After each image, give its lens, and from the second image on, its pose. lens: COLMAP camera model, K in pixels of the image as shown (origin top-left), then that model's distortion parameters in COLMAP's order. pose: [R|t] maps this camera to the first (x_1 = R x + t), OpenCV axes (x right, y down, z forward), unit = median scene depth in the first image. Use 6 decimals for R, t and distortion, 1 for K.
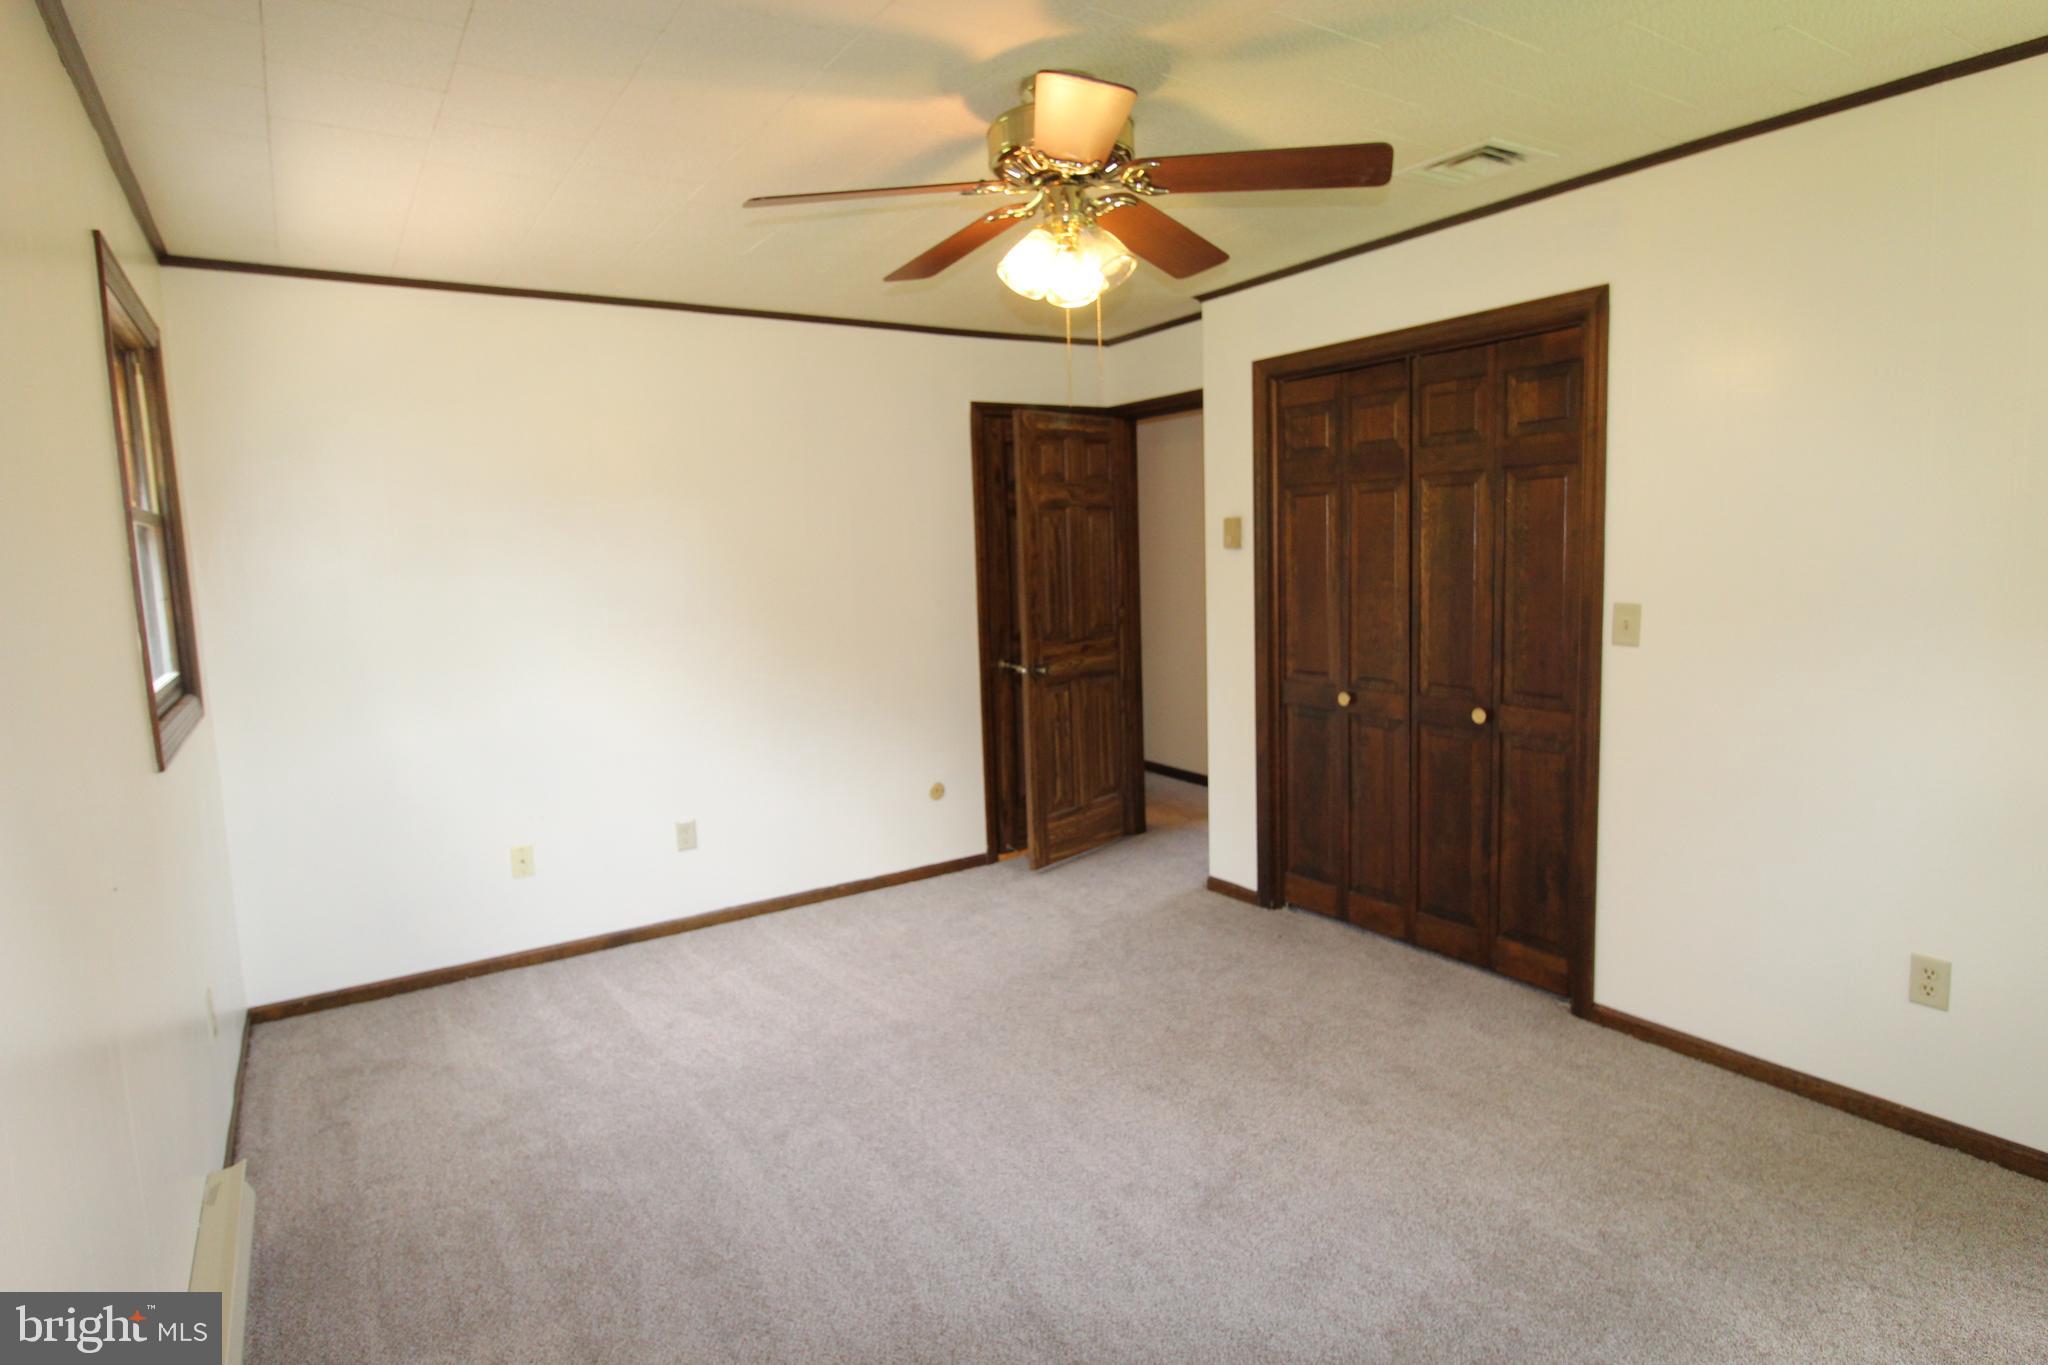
lens RADIAL K [[1093.0, 0, 1029.8], [0, 1093.0, 659.9], [0, 0, 1]] dist [0.006982, -0.011269]
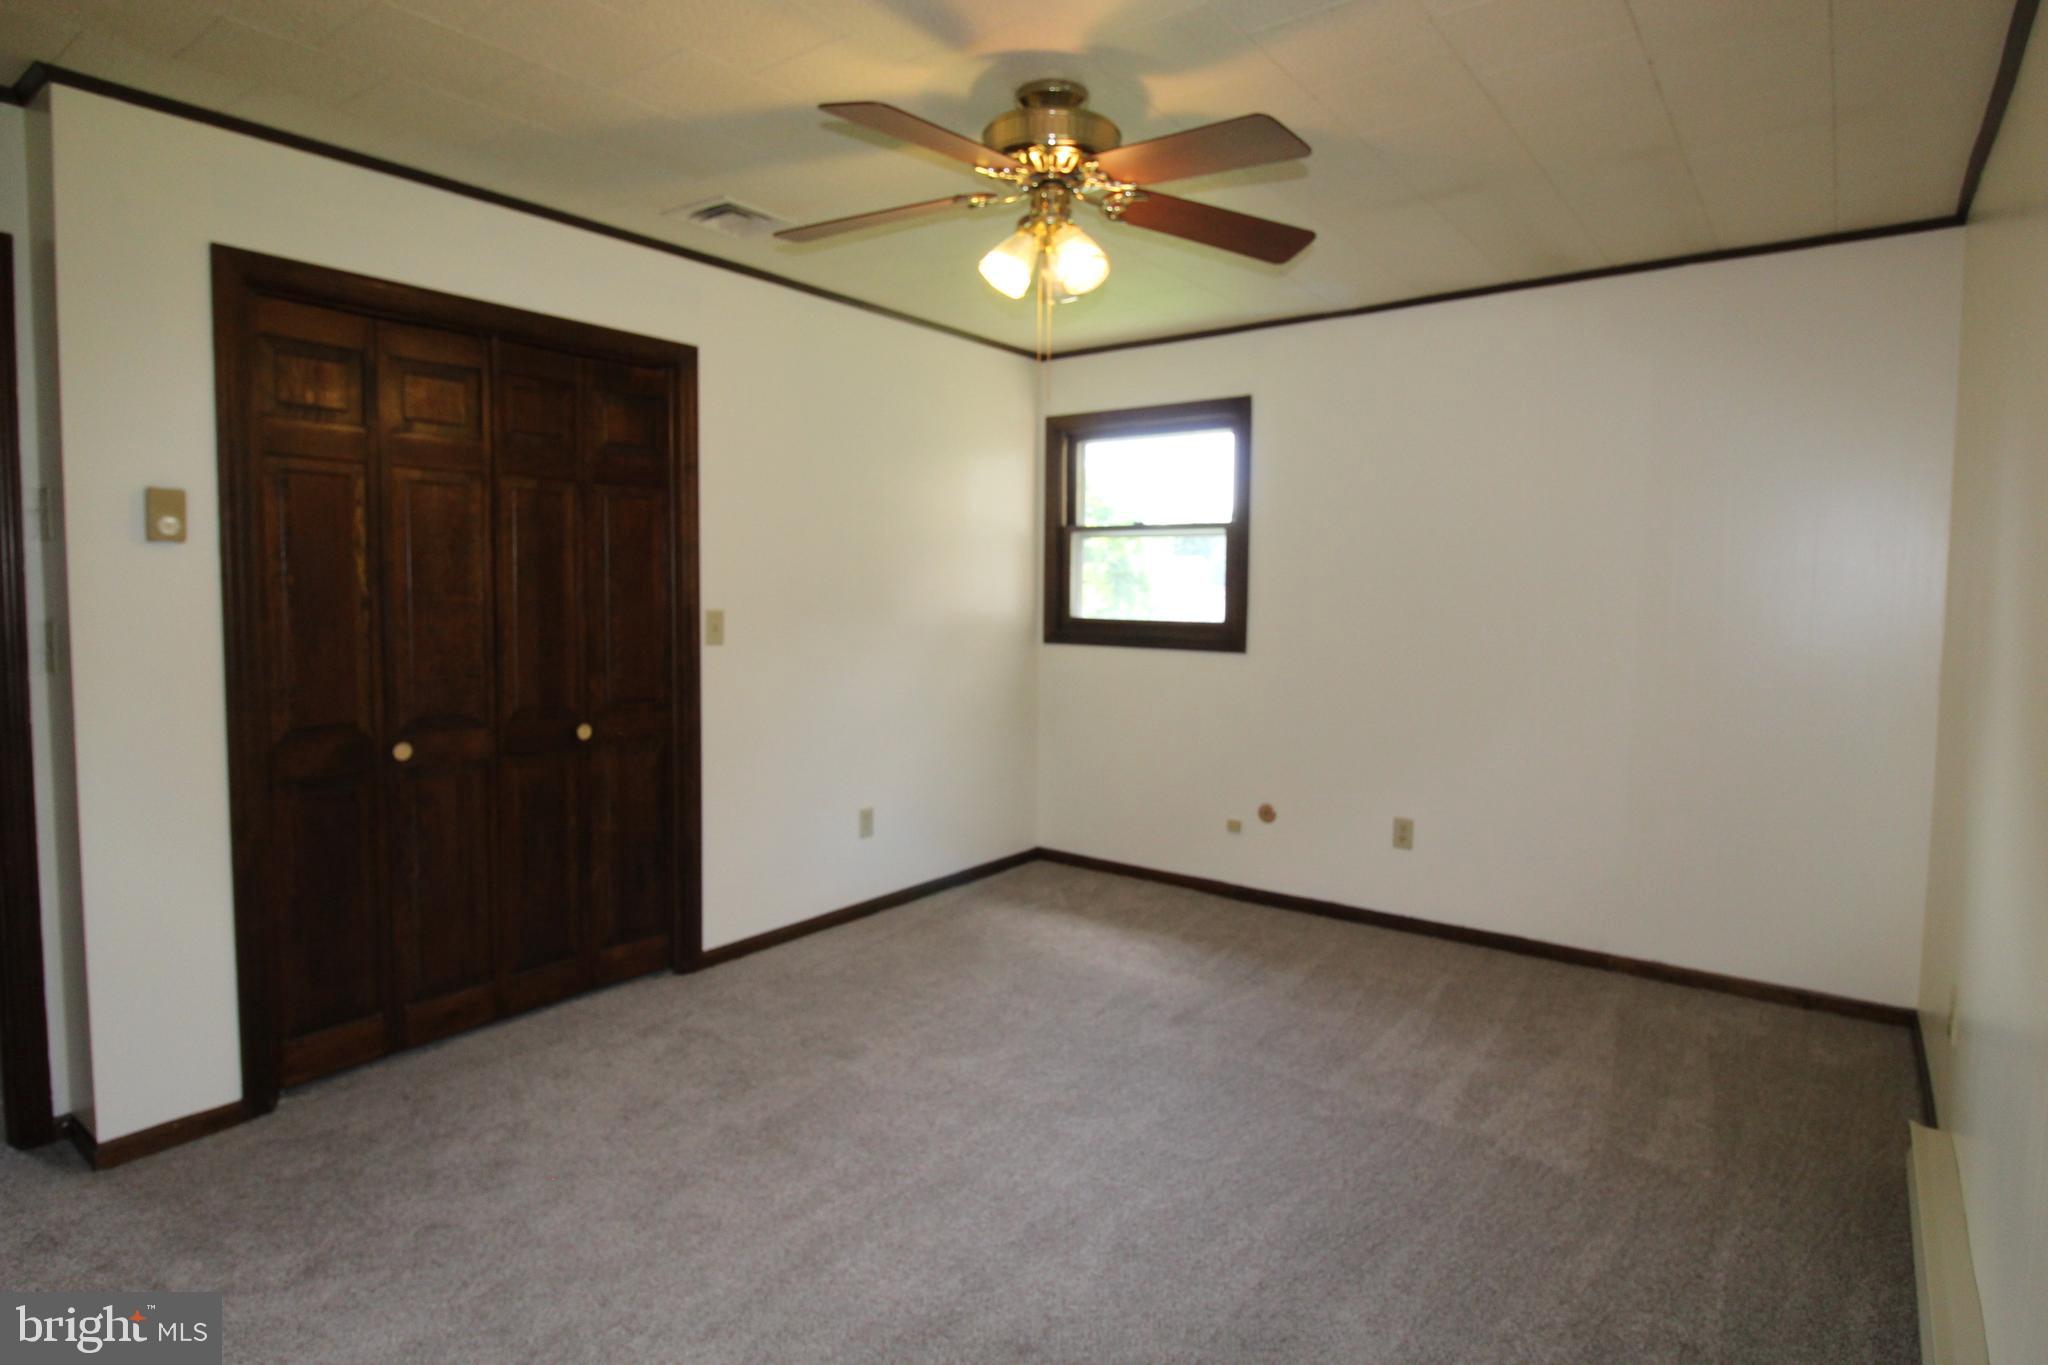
lens RADIAL K [[1093.0, 0, 1029.8], [0, 1093.0, 659.9], [0, 0, 1]] dist [0.006982, -0.011269]
pose [[-0.344081, -0.026355, 0.938570, -0.615687], [0.104446, 0.992328, 0.066154, -0.033582], [-0.933113, 0.120792, -0.338688, 0.915117]]
